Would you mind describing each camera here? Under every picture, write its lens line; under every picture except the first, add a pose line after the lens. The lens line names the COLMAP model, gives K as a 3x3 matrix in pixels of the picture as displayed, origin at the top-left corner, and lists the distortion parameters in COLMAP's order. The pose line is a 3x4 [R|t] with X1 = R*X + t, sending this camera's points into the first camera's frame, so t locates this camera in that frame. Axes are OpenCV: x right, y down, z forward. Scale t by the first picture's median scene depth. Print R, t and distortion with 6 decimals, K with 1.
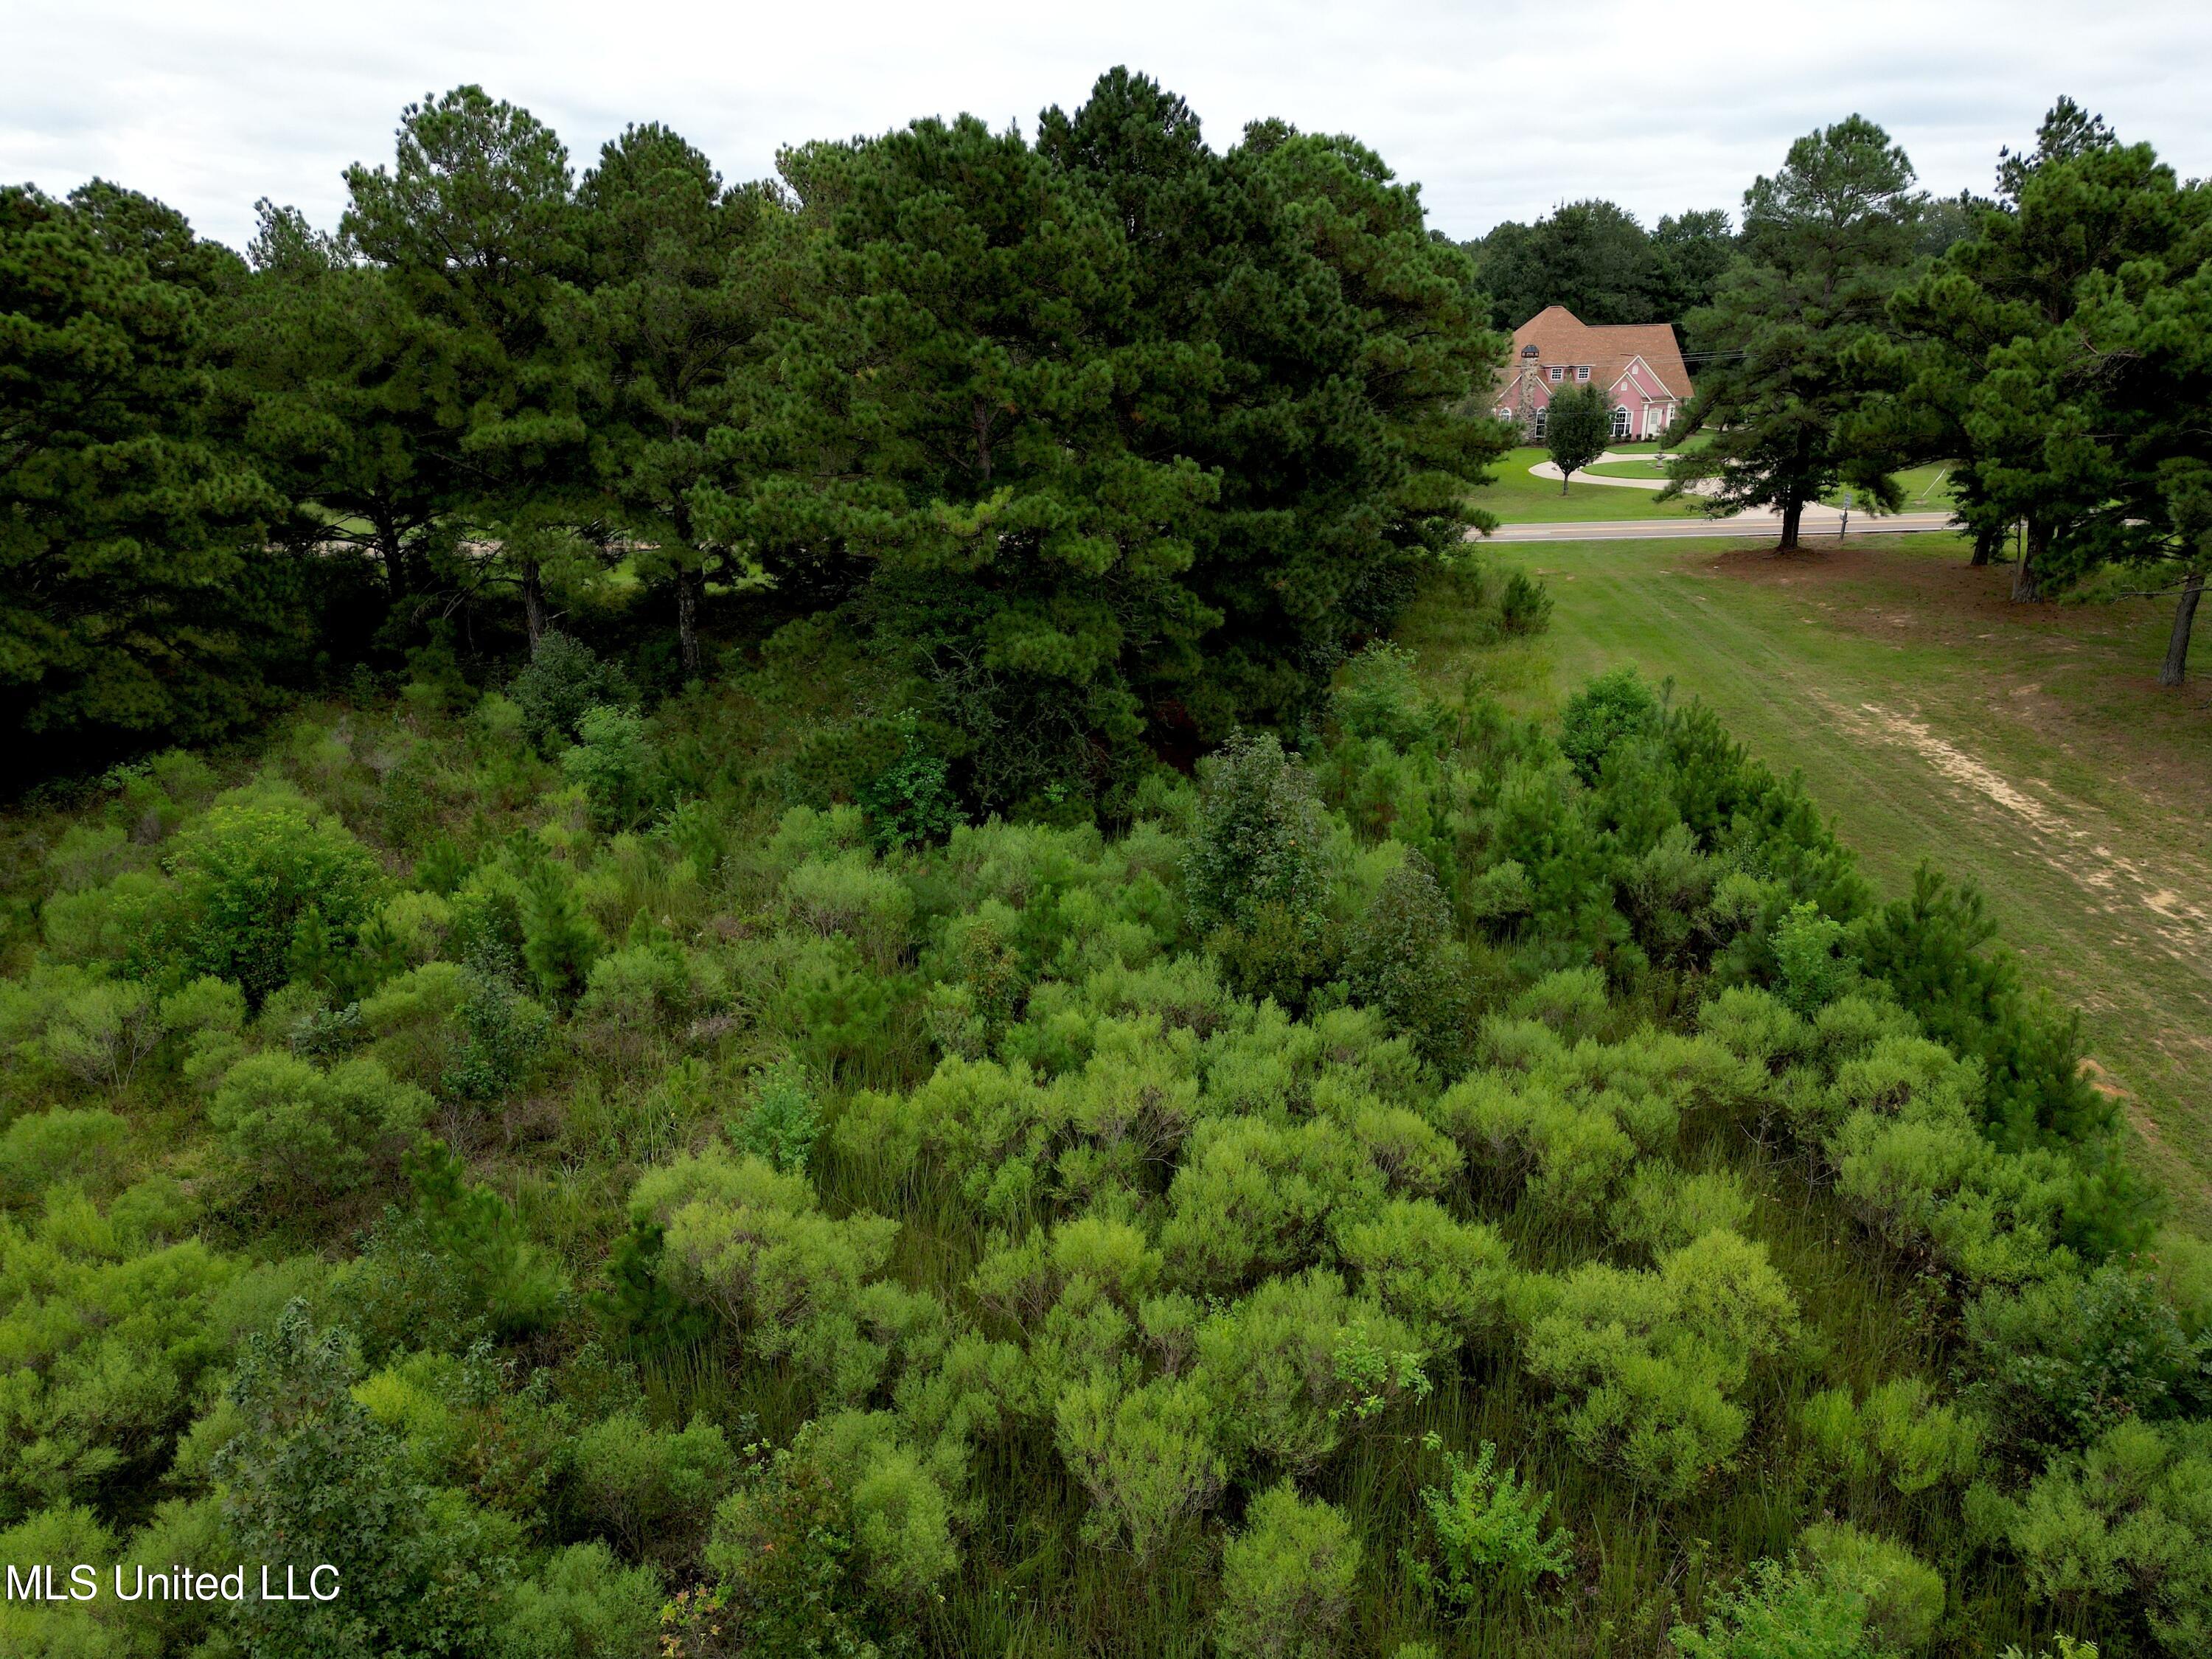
lens RADIAL K [[1521.7, 0, 1096.2], [0, 1521.7, 828.4], [0, 0, 1]] dist [0.078121, -0.073746]
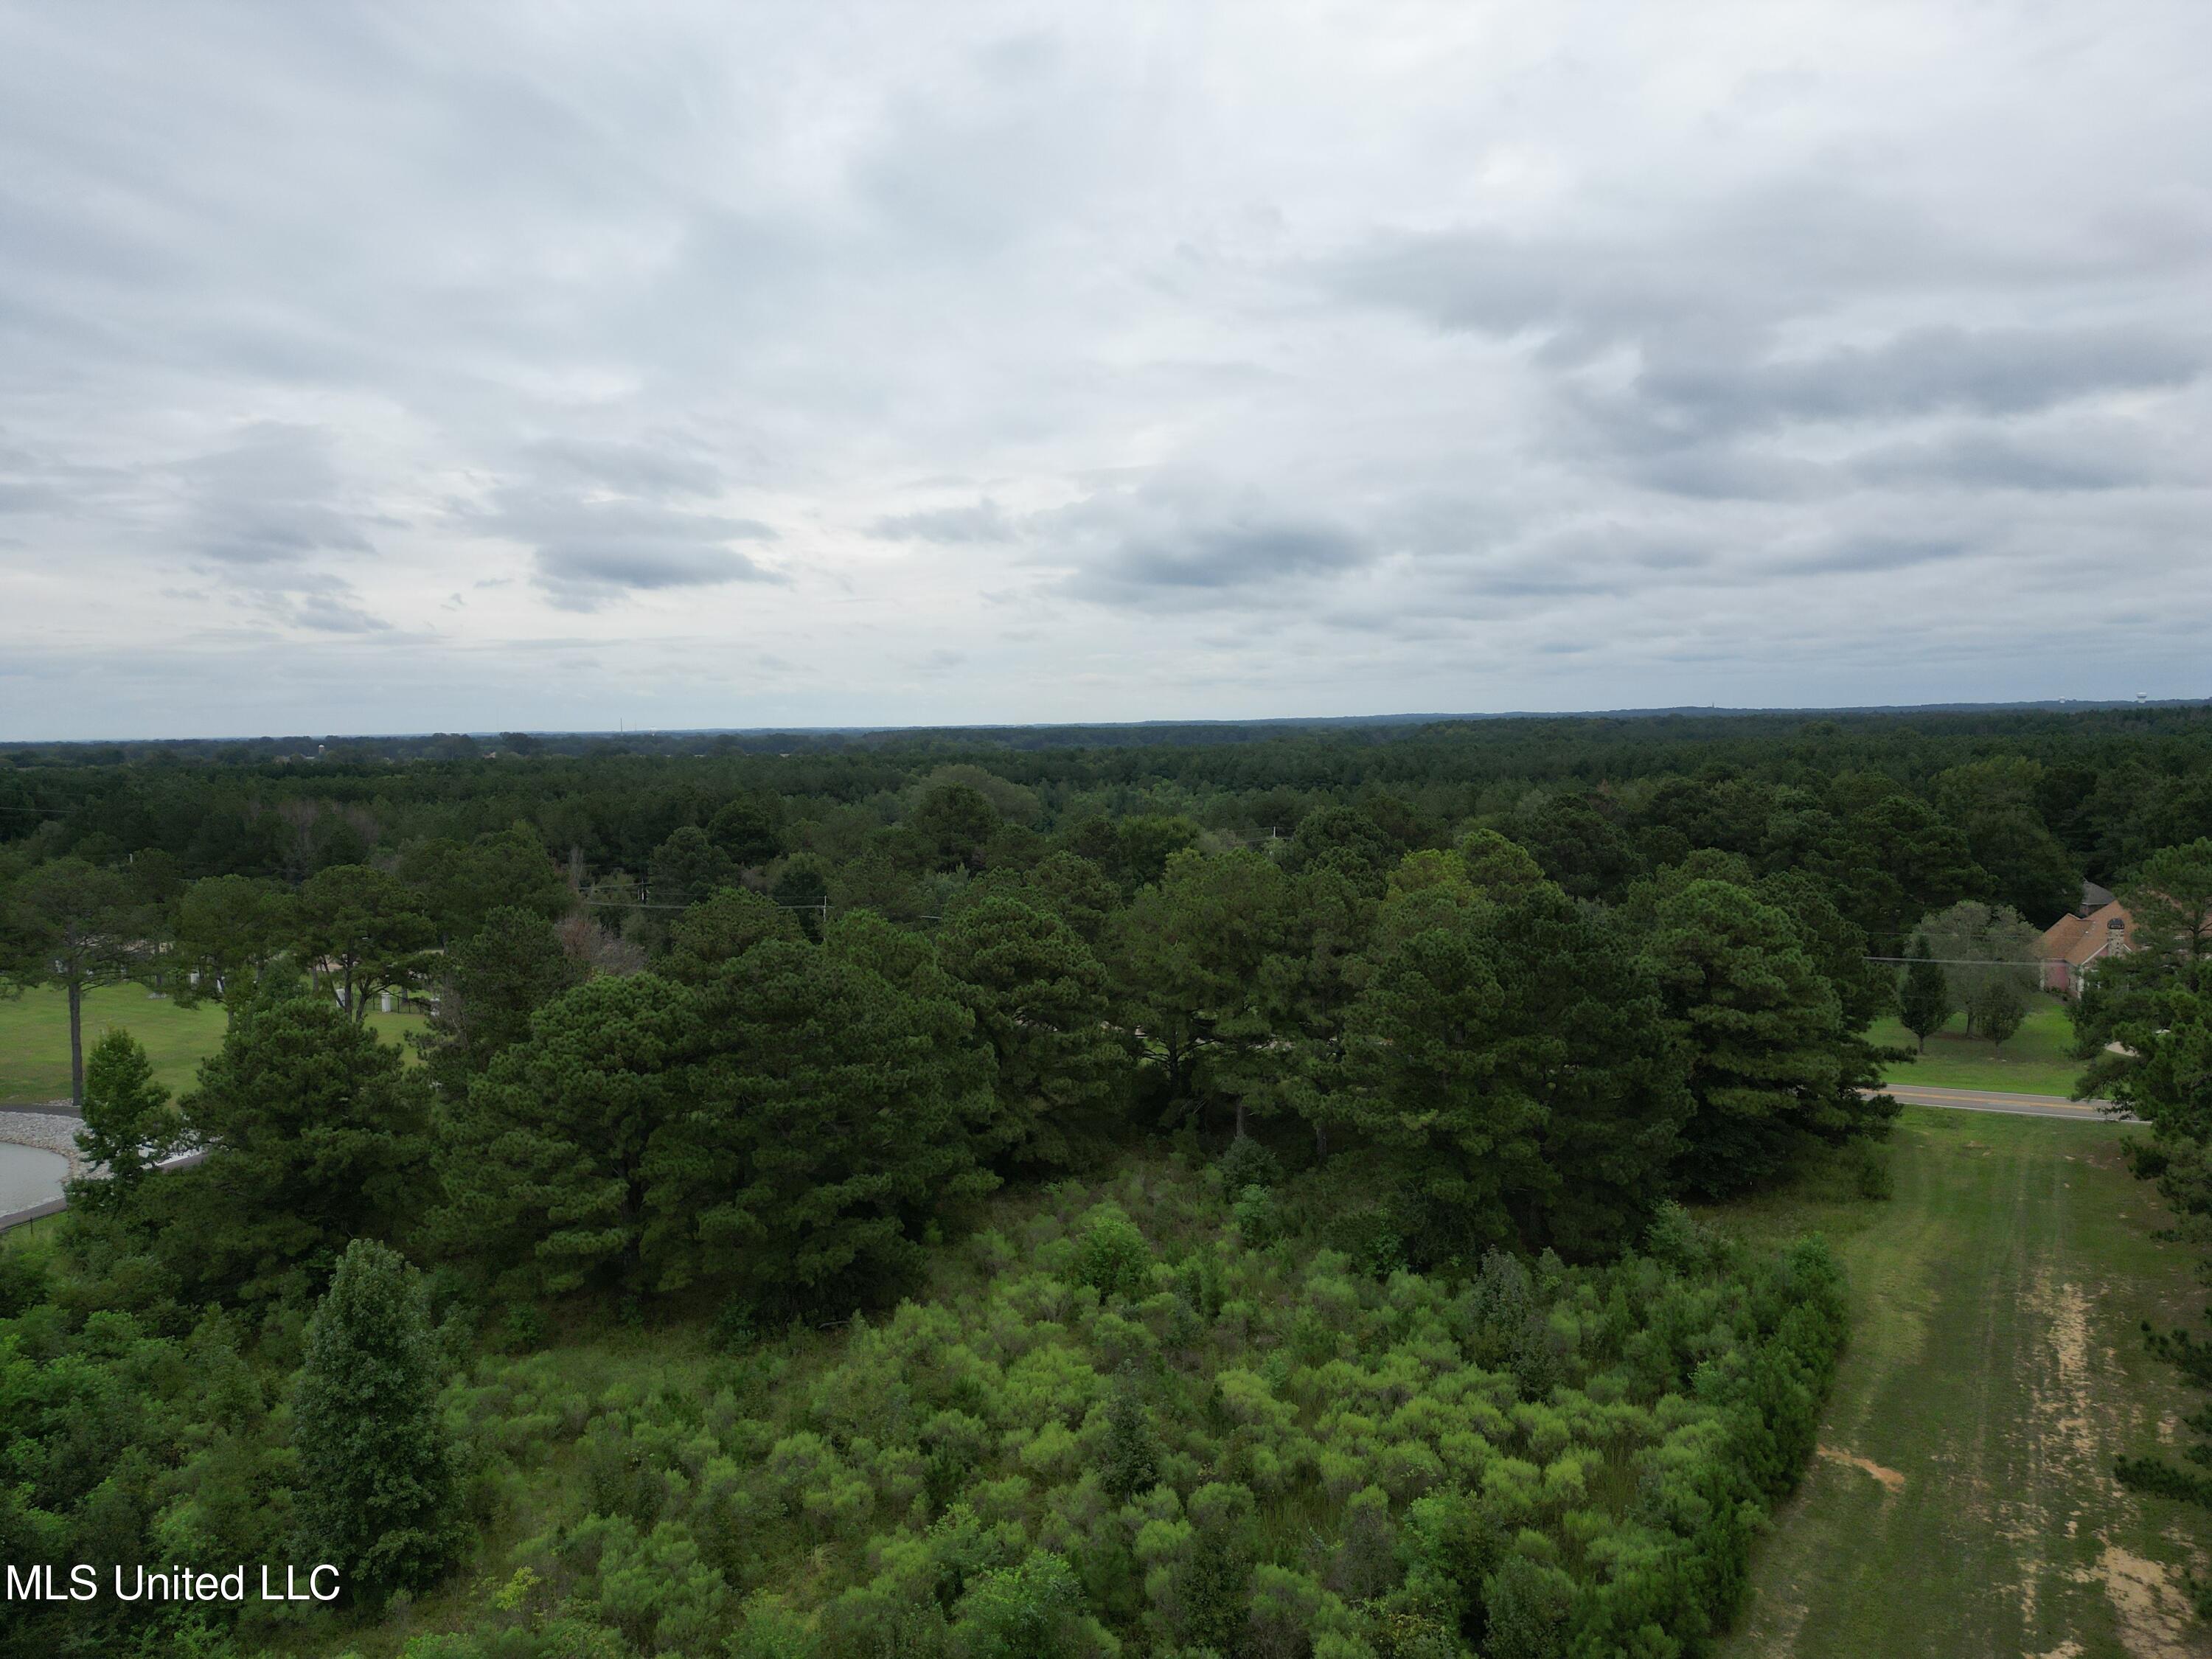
lens RADIAL K [[1521.7, 0, 1116.3], [0, 1521.7, 830.8], [0, 0, 1]] dist [0.094572, -0.104448]
pose [[0.893187, 0.021979, -0.449148, 0.473500], [-0.138771, 0.963529, -0.228813, -0.044376], [0.427737, 0.266701, 0.863662, -1.093769]]
